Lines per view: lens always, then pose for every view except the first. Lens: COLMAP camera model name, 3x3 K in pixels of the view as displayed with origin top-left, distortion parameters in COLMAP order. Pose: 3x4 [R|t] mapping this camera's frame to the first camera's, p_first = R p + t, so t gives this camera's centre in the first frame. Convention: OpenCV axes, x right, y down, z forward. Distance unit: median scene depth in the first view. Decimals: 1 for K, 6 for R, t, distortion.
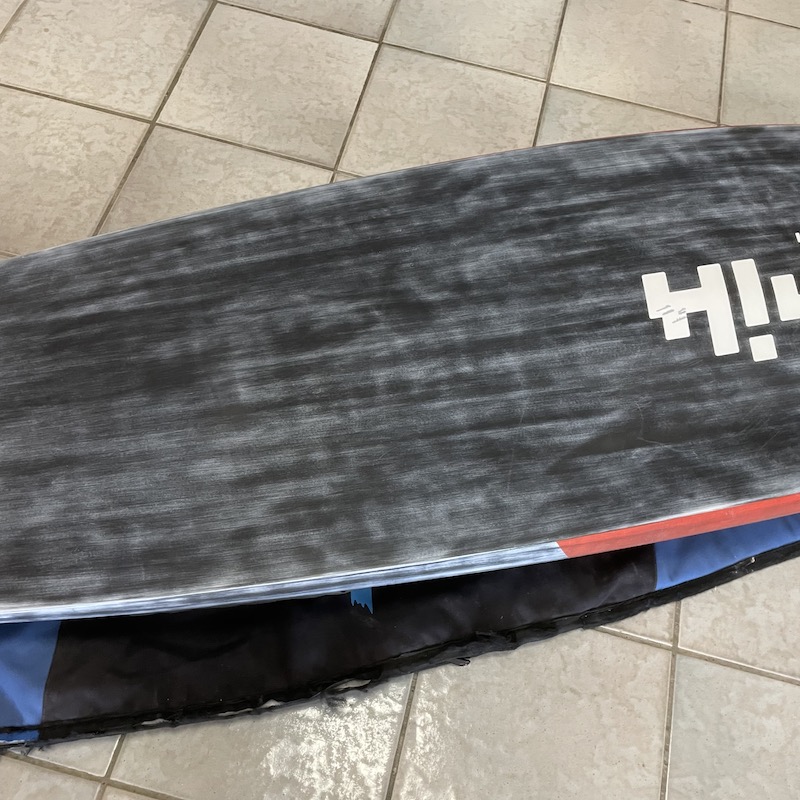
lens RADIAL K [[806.4, 0, 373.4], [0, 806.4, 398.9], [0, 0, 1]] dist [0.083511, -0.105800]
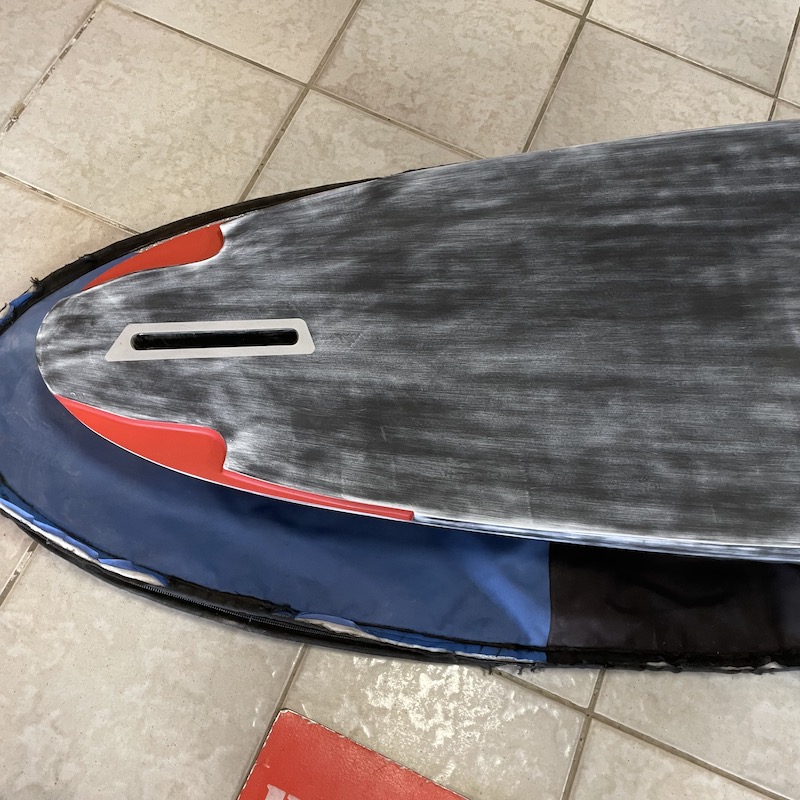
lens RADIAL K [[806.4, 0, 373.4], [0, 806.4, 398.9], [0, 0, 1]] dist [0.083511, -0.105800]
pose [[0.988119, 0.152121, -0.021903, -0.591628], [-0.149664, 0.984820, 0.087923, 0.052389], [0.034945, -0.083600, 0.995886, 0.058501]]
